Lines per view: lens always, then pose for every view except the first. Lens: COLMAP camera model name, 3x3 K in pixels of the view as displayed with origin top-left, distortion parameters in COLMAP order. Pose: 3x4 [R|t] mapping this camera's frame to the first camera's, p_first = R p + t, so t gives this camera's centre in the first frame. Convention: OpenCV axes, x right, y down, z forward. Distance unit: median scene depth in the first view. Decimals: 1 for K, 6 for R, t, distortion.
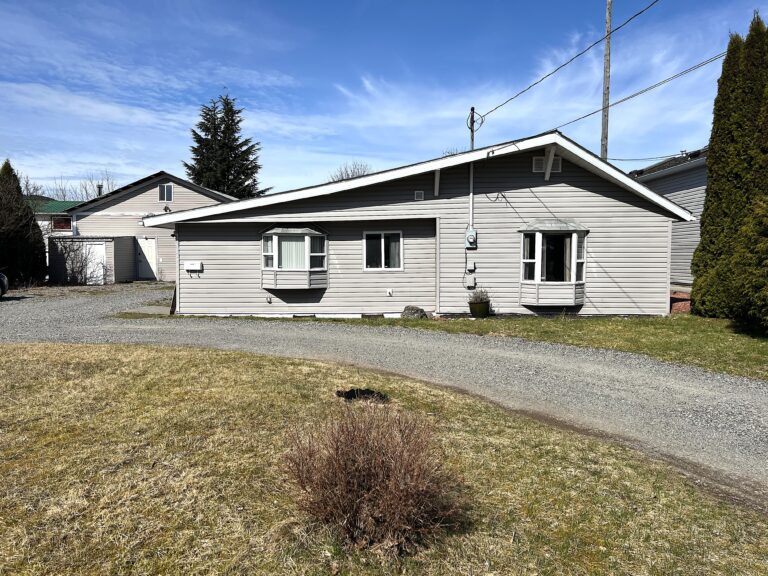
lens RADIAL K [[579.4, 0, 387.2], [0, 579.4, 287.2], [0, 0, 1]] dist [0.053661, -0.009335]
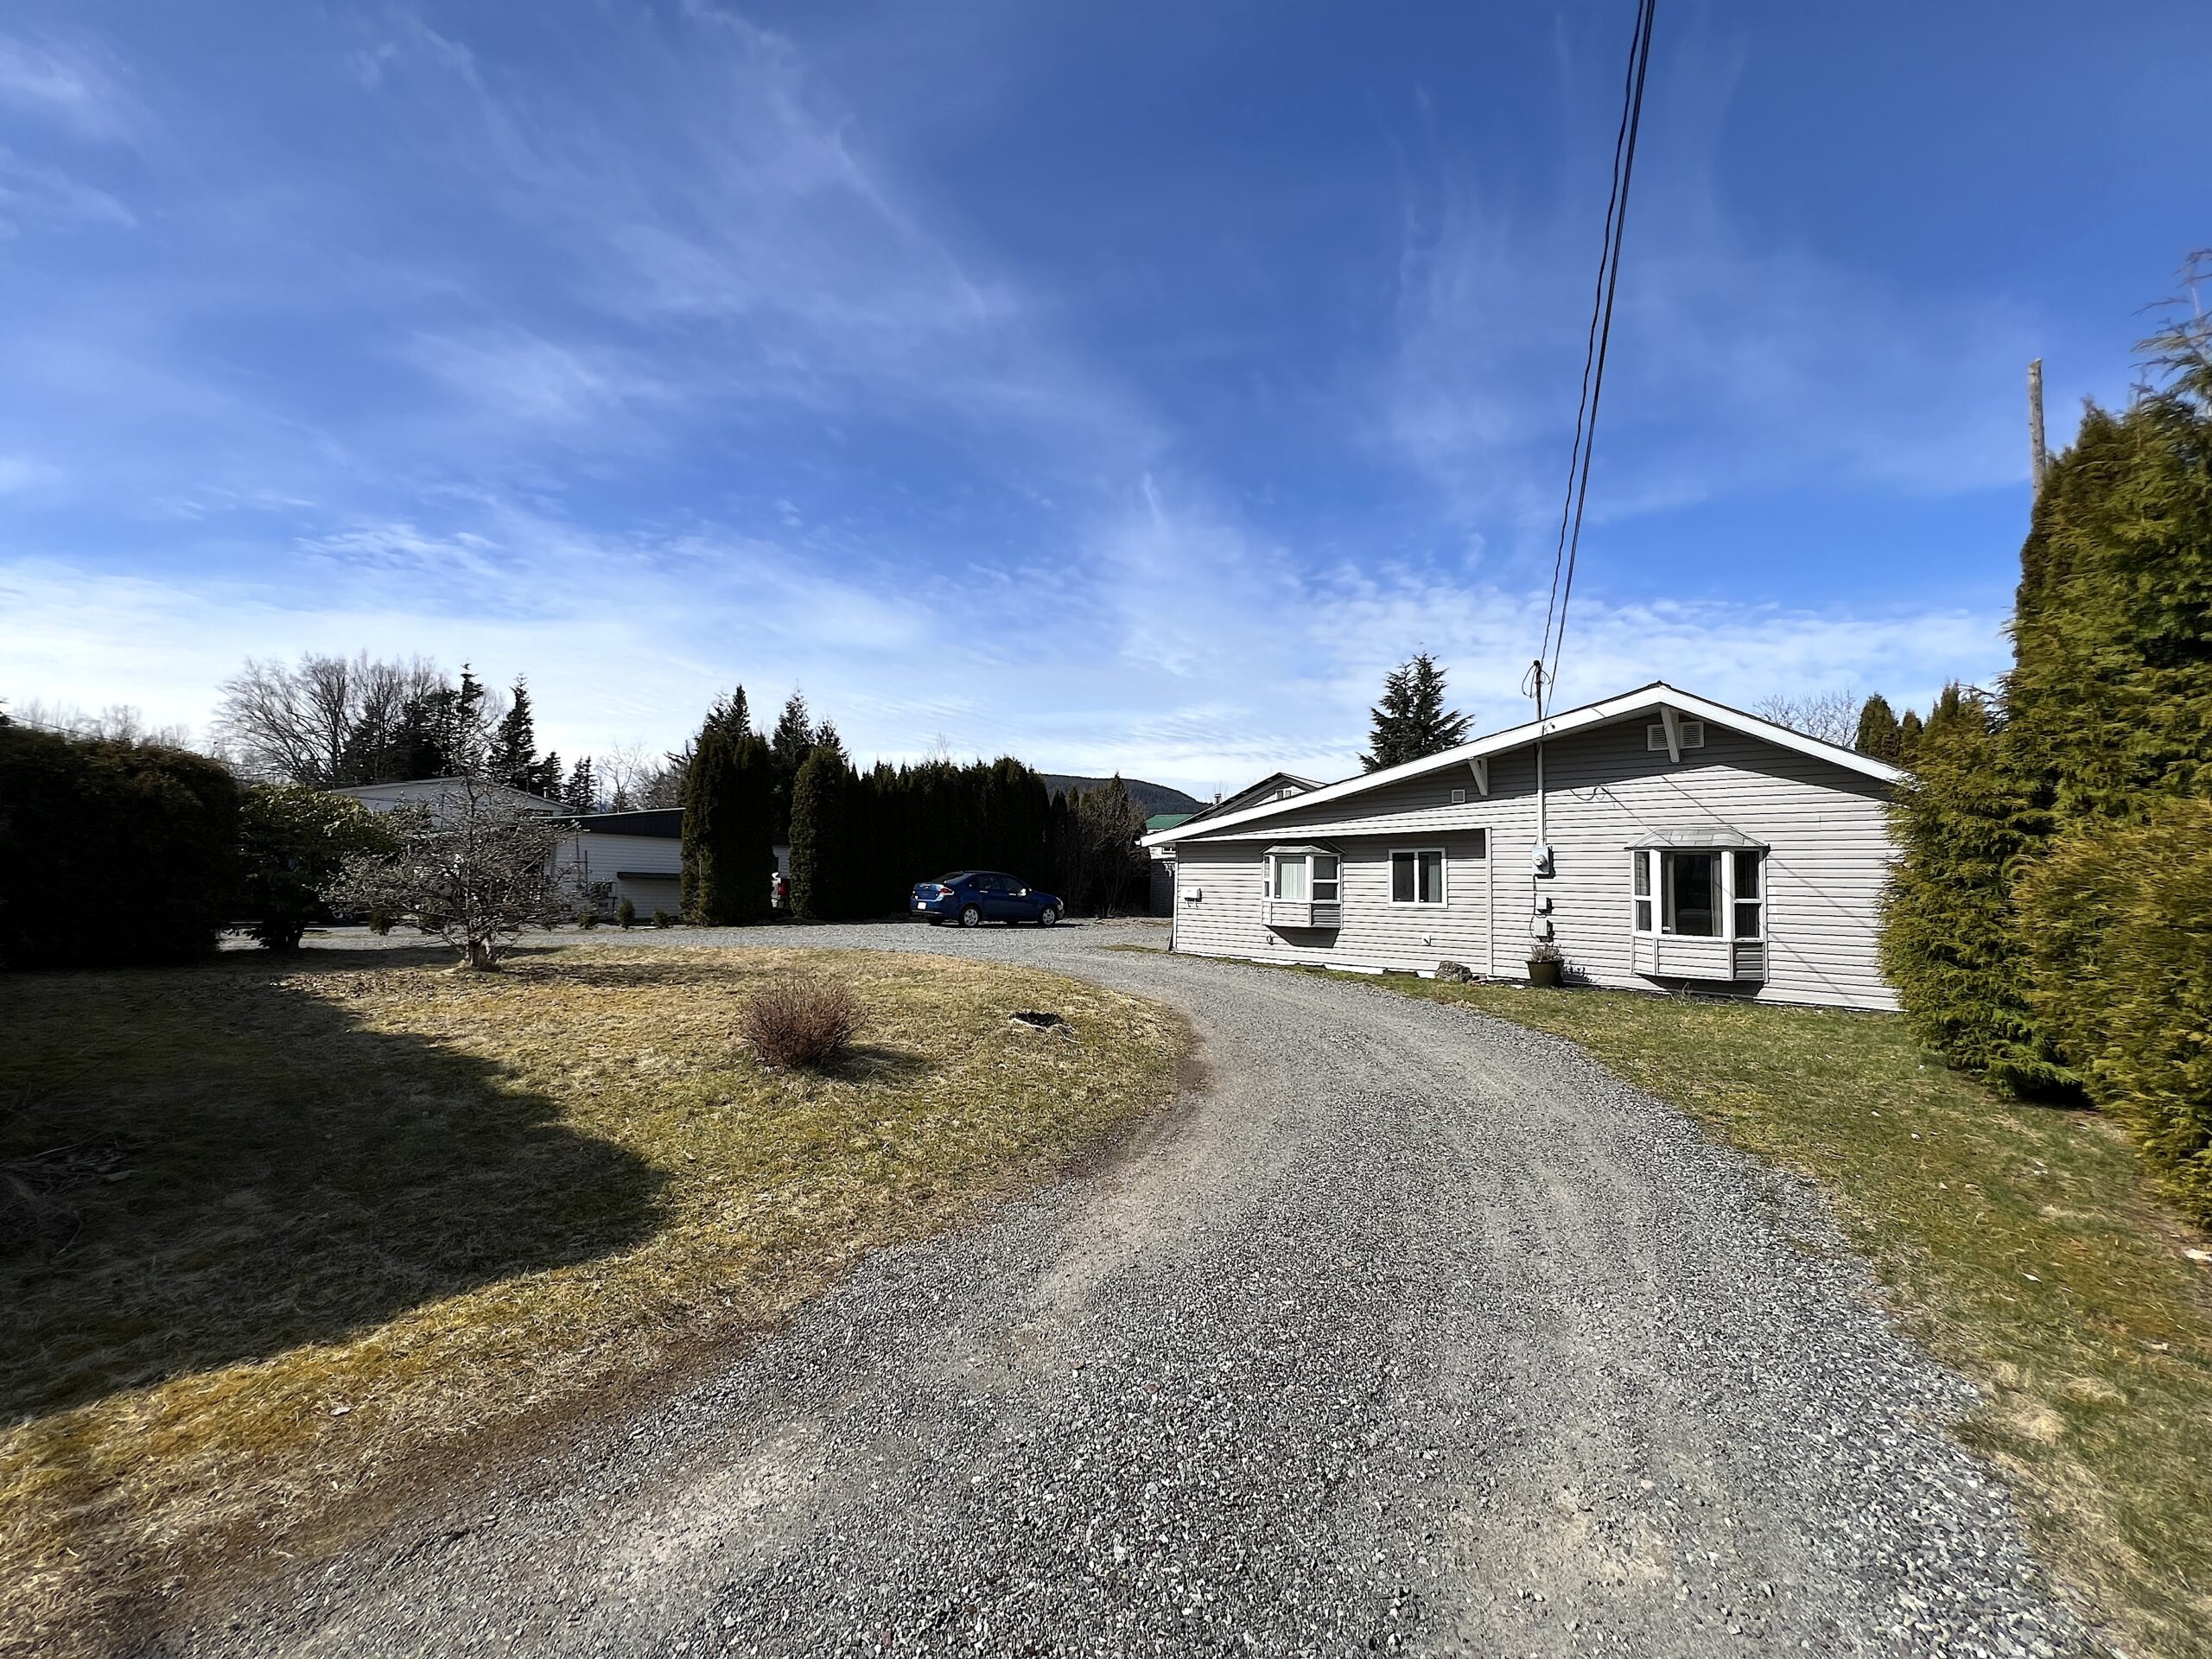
lens RADIAL K [[894.1, 0, 1112.7], [0, 894.1, 811.7], [0, 0, 1]] dist [-0.002409, 0.000129]
pose [[0.770125, -0.031528, -0.637113, 0.392144], [-0.056959, 0.991389, -0.117911, 0.004988], [0.635345, 0.127095, 0.761698, -0.041369]]
